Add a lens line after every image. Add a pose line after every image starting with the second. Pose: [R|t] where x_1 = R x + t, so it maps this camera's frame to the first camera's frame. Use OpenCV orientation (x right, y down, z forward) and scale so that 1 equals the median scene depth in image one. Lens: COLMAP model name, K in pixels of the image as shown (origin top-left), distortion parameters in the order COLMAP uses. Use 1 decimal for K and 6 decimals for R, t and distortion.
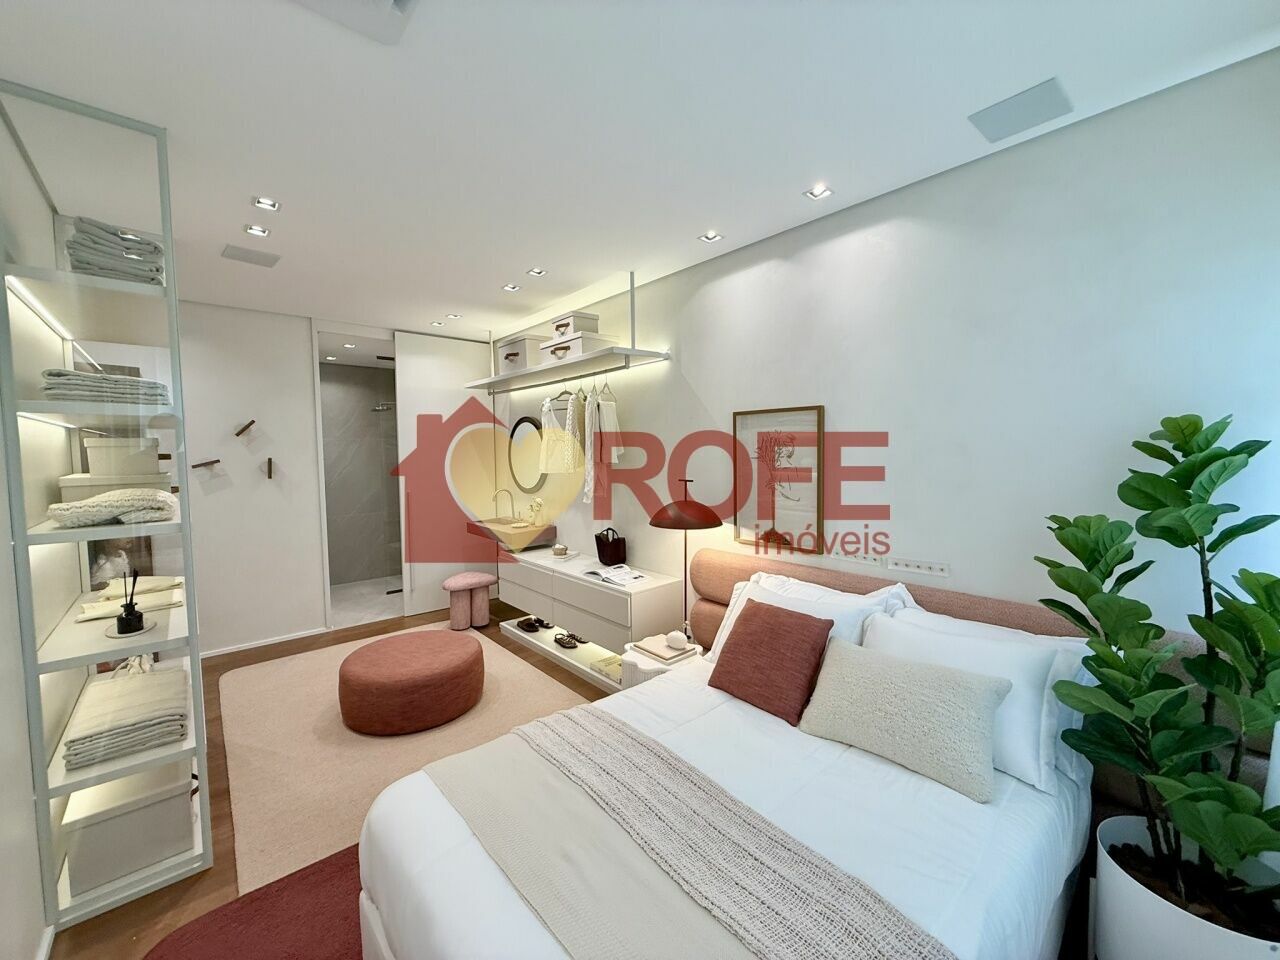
lens RADIAL K [[511.1, 0, 637.2], [0, 511.1, 476.0], [0, 0, 1]] dist [-0.002982, 0.000854]
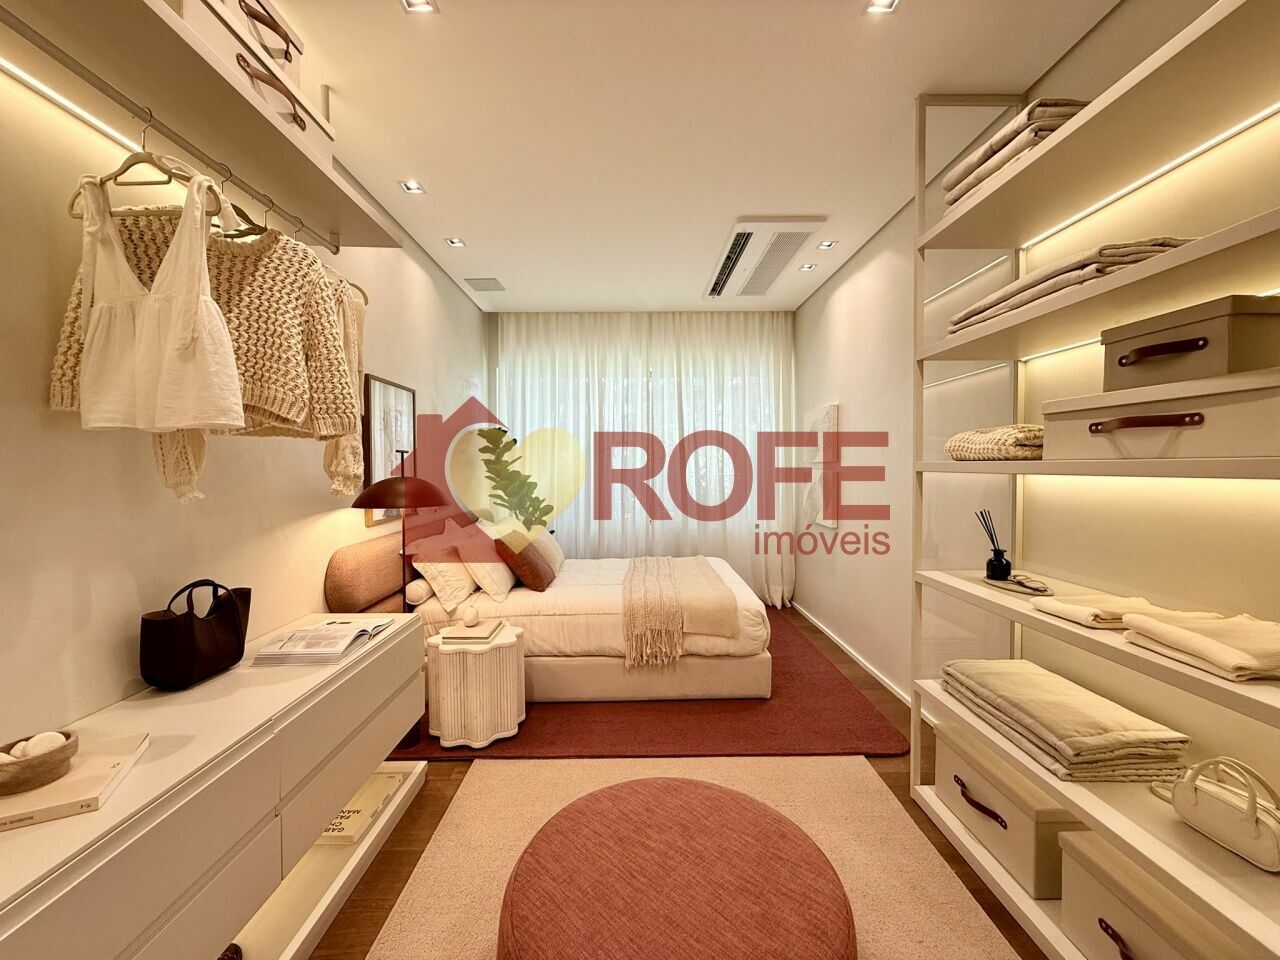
lens RADIAL K [[511.1, 0, 636.6], [0, 511.1, 481.4], [0, 0, 1]] dist [-0.002982, 0.000854]
pose [[-0.756067, -0.006751, 0.654460, -0.550862], [0.045593, 0.996974, 0.062956, 0.016960], [-0.652904, 0.077438, -0.753471, 1.060754]]
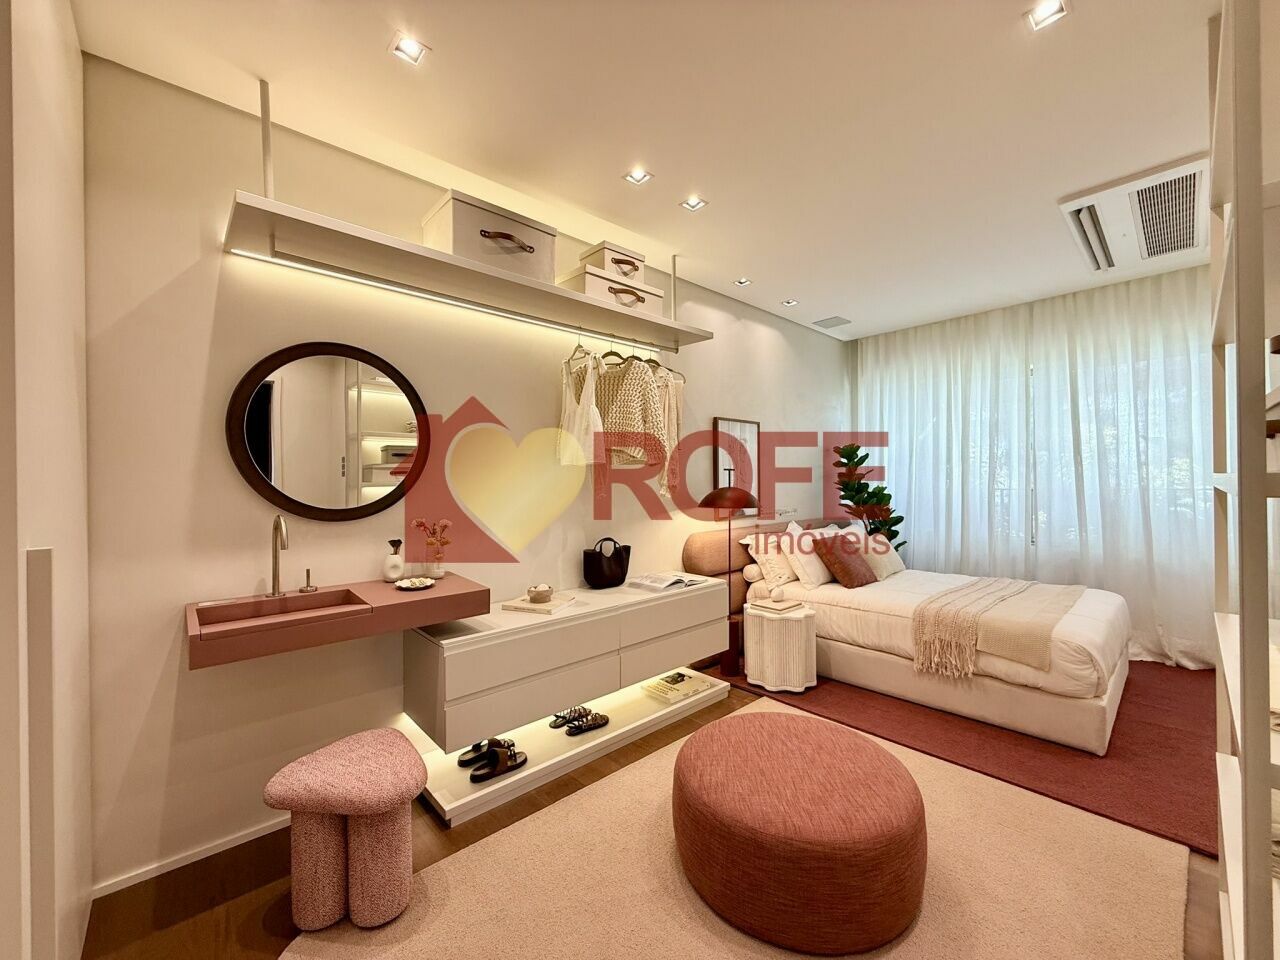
lens RADIAL K [[511.1, 0, 634.2], [0, 511.1, 478.8], [0, 0, 1]] dist [-0.002982, 0.000854]
pose [[-0.014203, 0.012577, 0.999820, -0.823328], [0.060932, 0.998073, -0.011690, 0.023566], [-0.998041, 0.060755, -0.014942, 0.956986]]
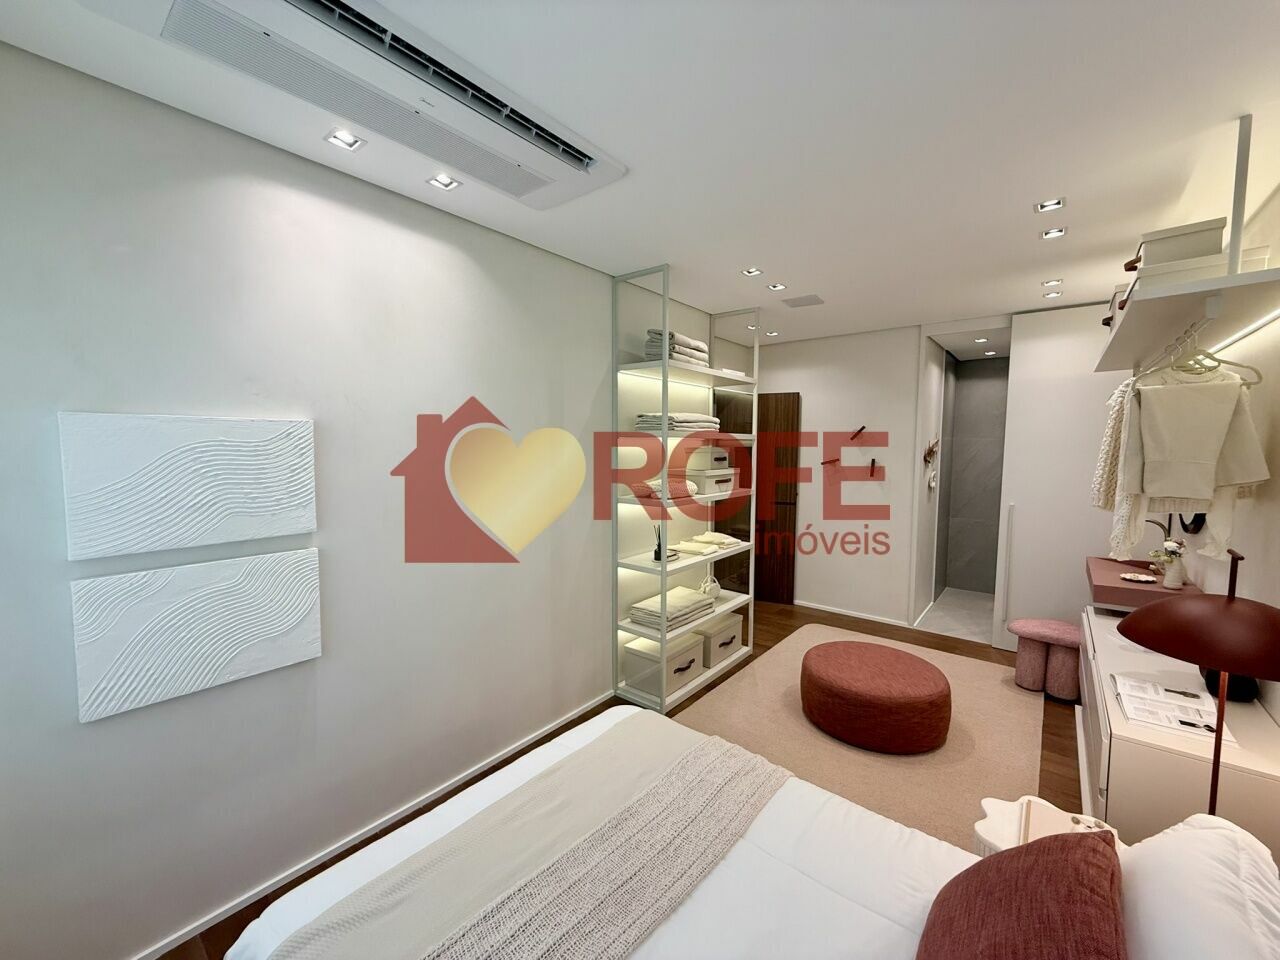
lens RADIAL K [[511.1, 0, 640.0], [0, 511.1, 480.3], [0, 0, 1]] dist [-0.002982, 0.000854]
pose [[0.161391, 0.082405, -0.983444, 0.380644], [-0.055157, 0.995703, 0.074380, -0.051390], [0.985348, 0.042240, 0.165243, 0.347702]]
